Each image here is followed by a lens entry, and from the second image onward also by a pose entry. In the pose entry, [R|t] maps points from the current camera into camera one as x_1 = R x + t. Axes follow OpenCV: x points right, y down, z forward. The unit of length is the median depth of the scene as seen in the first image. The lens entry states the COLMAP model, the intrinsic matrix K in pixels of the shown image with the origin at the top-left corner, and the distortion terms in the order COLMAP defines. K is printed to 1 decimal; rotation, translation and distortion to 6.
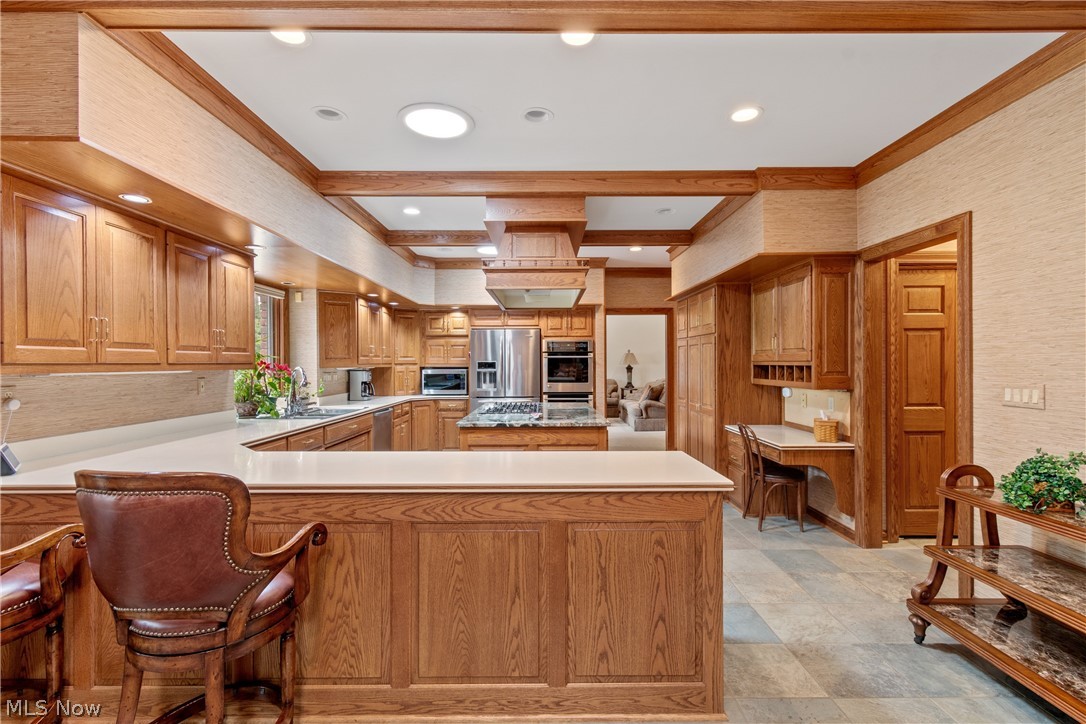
lens RADIAL K [[495.0, 0, 545.8], [0, 495.0, 364.1], [0, 0, 1]] dist [0.002195, -0.001891]
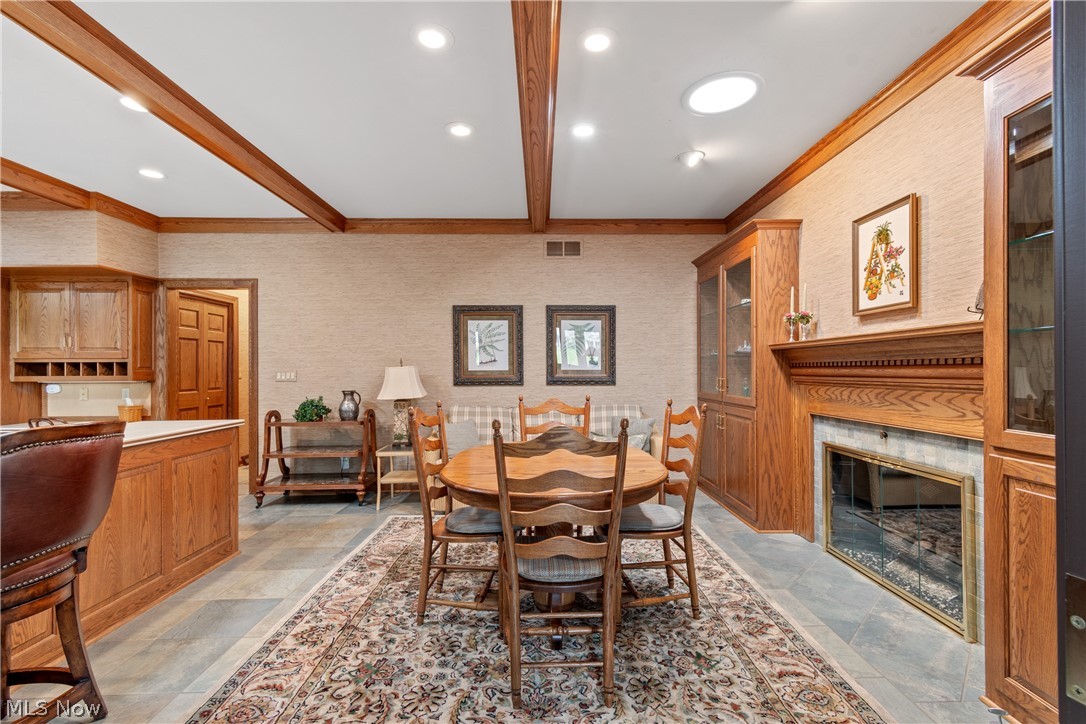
lens RADIAL K [[495.0, 0, 544.3], [0, 495.0, 365.8], [0, 0, 1]] dist [0.002195, -0.001891]
pose [[-0.006953, 0.012083, 0.999903, -0.742535], [0.005518, 0.999912, -0.012045, 0.034342], [-0.999961, 0.005434, -0.007019, -0.048195]]
